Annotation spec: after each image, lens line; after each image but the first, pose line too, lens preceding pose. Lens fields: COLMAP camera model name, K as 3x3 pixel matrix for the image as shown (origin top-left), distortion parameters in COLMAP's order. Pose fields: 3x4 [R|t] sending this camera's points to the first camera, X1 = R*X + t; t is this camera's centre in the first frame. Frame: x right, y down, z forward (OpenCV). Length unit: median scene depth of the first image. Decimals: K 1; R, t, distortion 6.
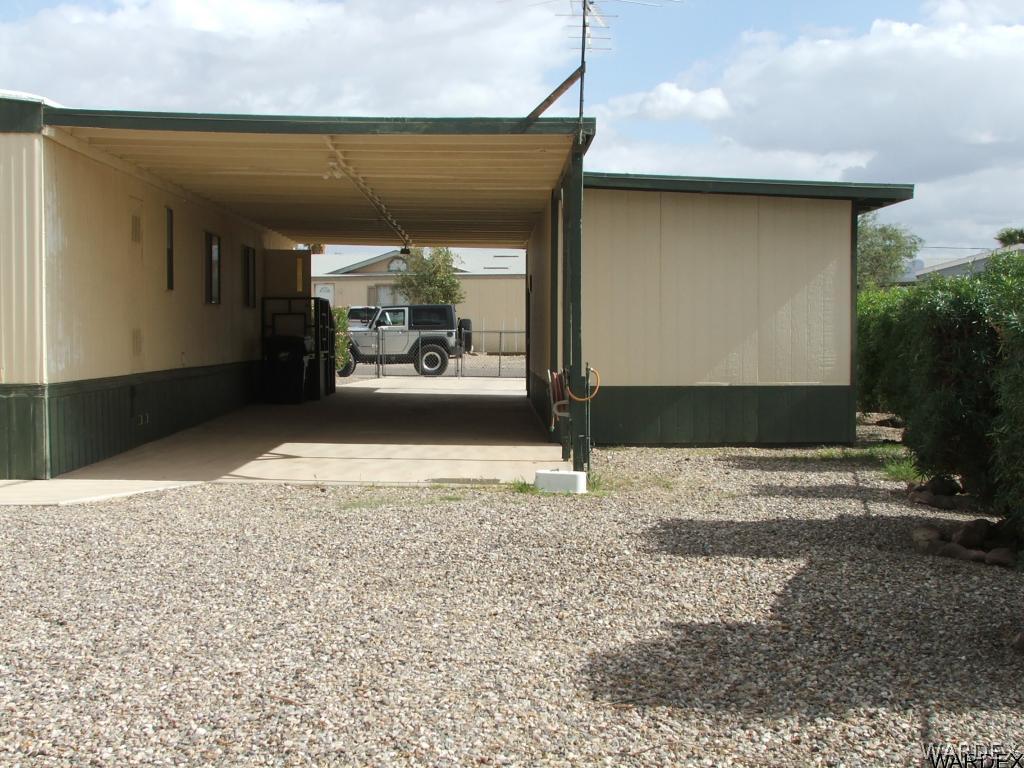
lens RADIAL K [[1445.6, 0, 530.7], [0, 1445.6, 381.2], [0, 0, 1]] dist [-0.137481, 0.484000]
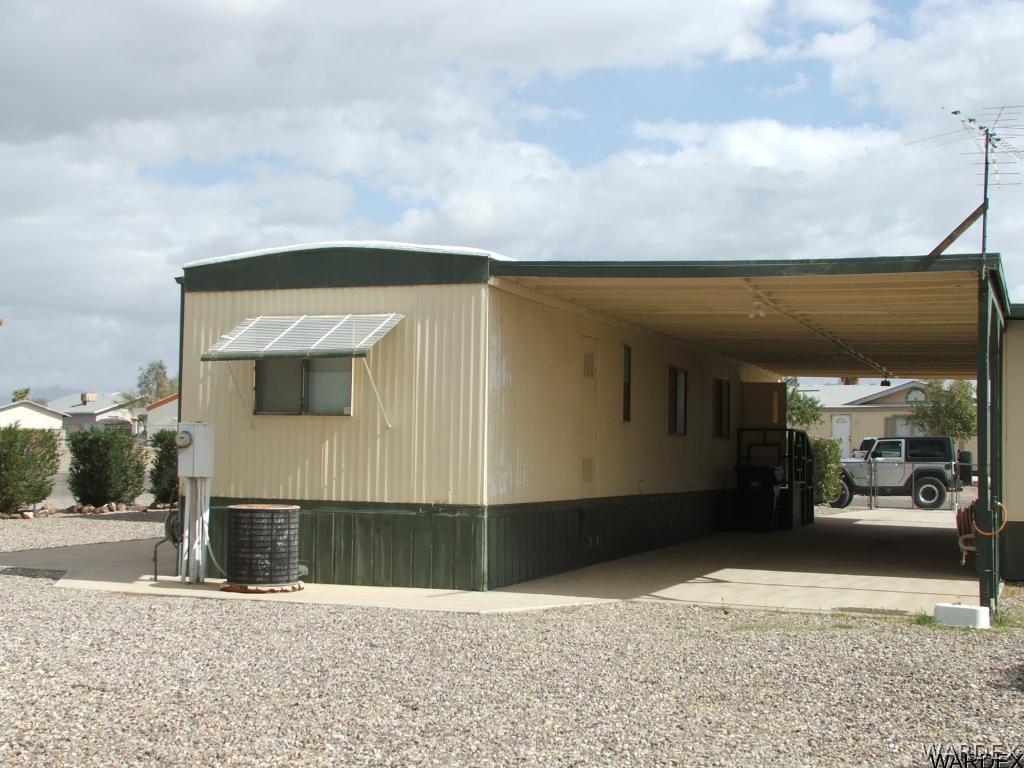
lens RADIAL K [[1445.6, 0, 530.7], [0, 1445.6, 381.2], [0, 0, 1]] dist [-0.137481, 0.484000]
pose [[0.931365, -0.005915, -0.364040, 0.100364], [-0.026921, 0.996012, -0.085059, 0.000346], [0.363091, 0.089021, 0.927491, -0.039080]]
